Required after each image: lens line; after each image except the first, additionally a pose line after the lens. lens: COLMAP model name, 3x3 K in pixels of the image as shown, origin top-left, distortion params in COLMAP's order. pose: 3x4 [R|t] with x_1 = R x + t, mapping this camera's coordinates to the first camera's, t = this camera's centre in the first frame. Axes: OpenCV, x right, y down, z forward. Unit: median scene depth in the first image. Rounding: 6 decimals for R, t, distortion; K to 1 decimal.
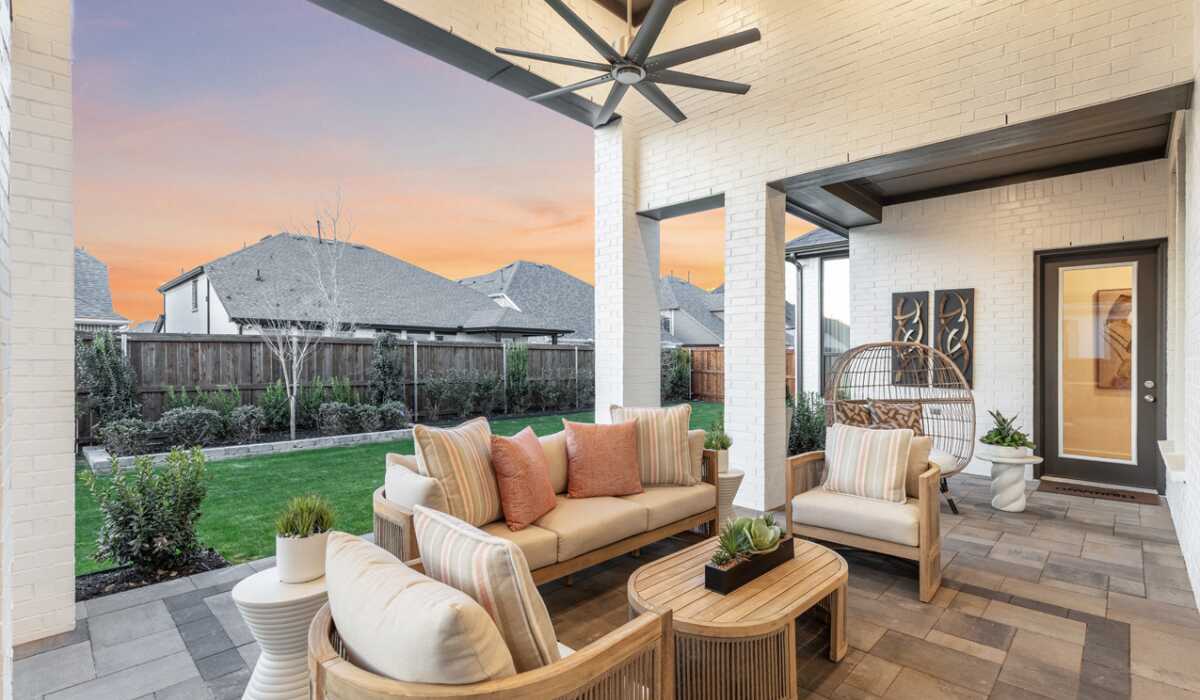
lens RADIAL K [[535.3, 0, 600.0], [0, 535.3, 350.0], [0, 0, 1]] dist [0.014083, -0.000276]
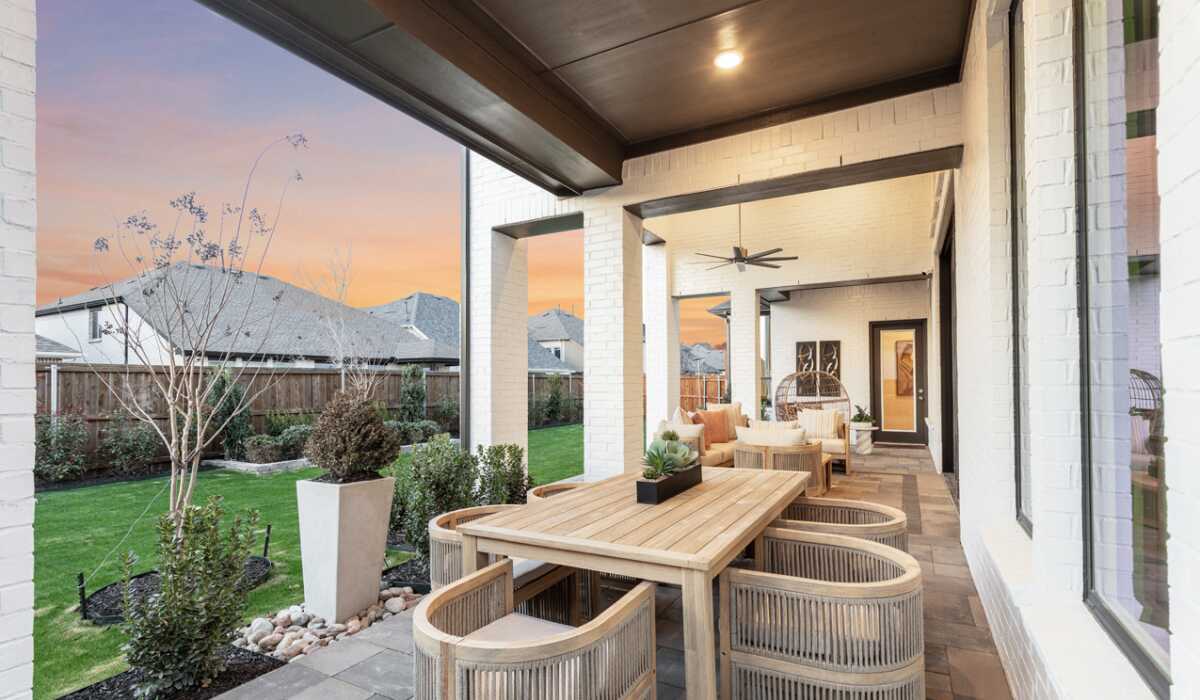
lens RADIAL K [[560.7, 0, 569.1], [0, 560.7, 369.9], [0, 0, 1]] dist [0.018209, -0.000204]
pose [[0.973207, -0.007892, 0.229795, -0.429987], [0.011036, 0.999862, -0.012400, -0.002028], [-0.229665, 0.014604, 0.973160, -0.430504]]
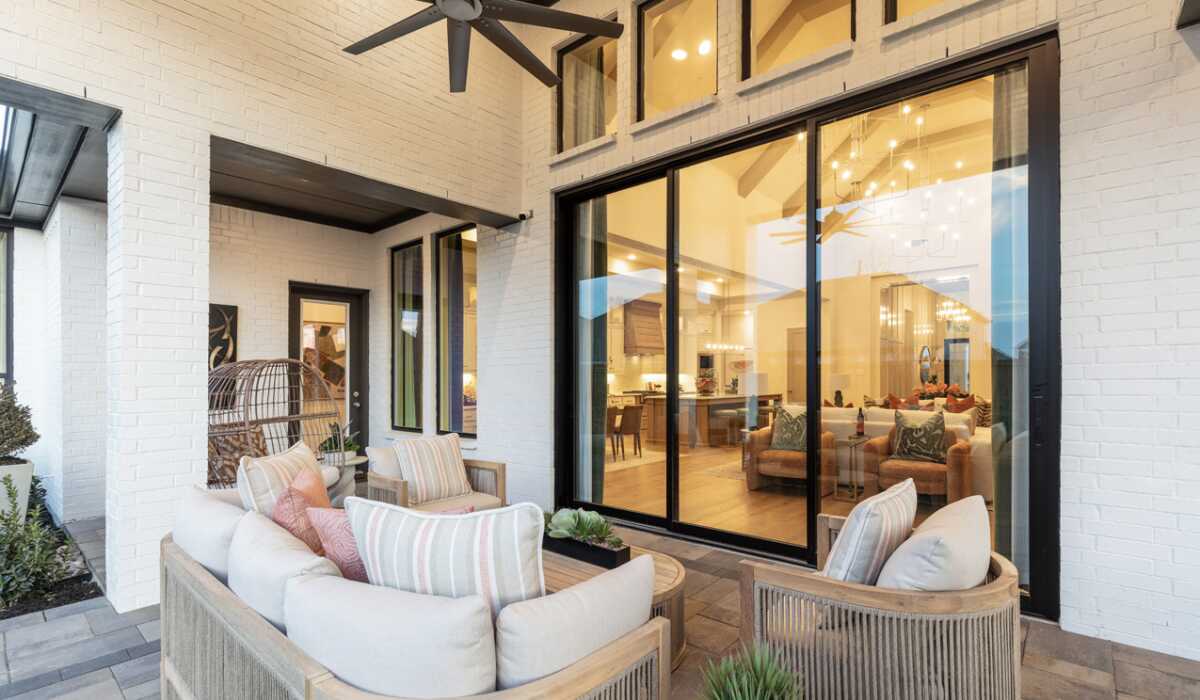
lens RADIAL K [[560.7, 0, 569.1], [0, 560.7, 369.9], [0, 0, 1]] dist [0.018209, -0.000204]
pose [[-0.016995, 0.004550, 0.999845, -0.247272], [-0.004006, 0.999981, -0.004619, 0.003543], [-0.999848, -0.004083, -0.016977, 0.283130]]
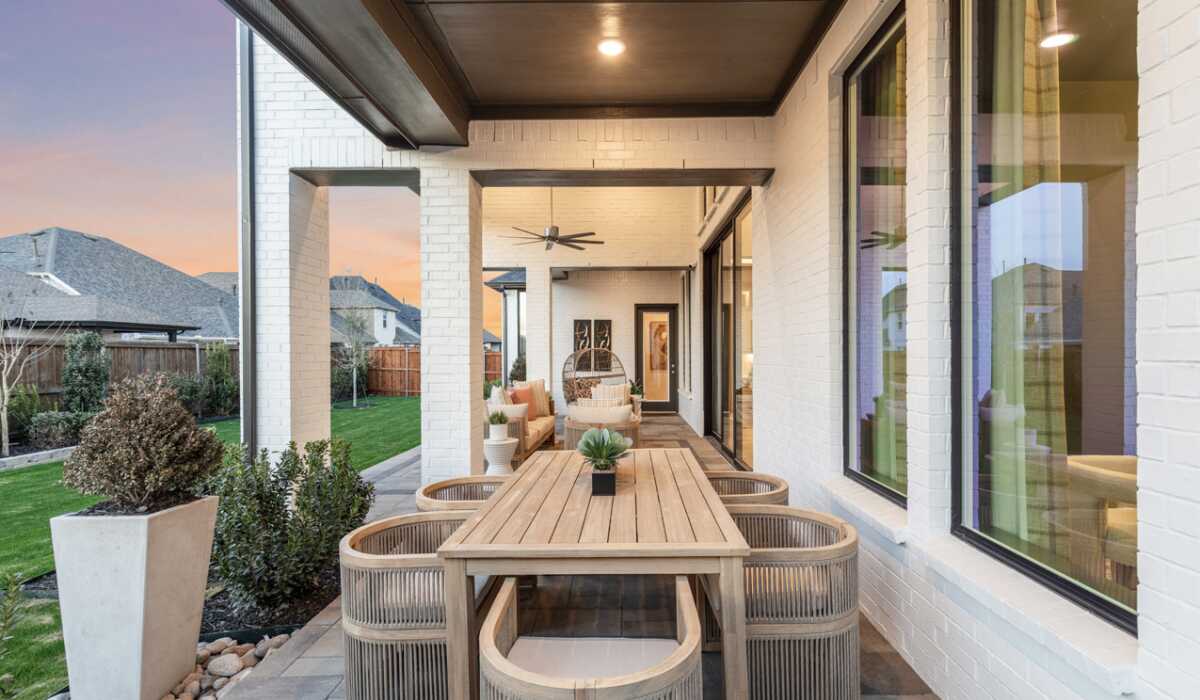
lens RADIAL K [[581.0, 0, 595.6], [0, 581.0, 352.9], [0, 0, 1]] dist [0.014826, -0.000450]
pose [[0.740560, -0.007287, 0.671951, -0.533042], [-0.000230, 0.999938, 0.011097, -0.012163], [-0.671990, -0.008372, 0.740513, -0.365012]]
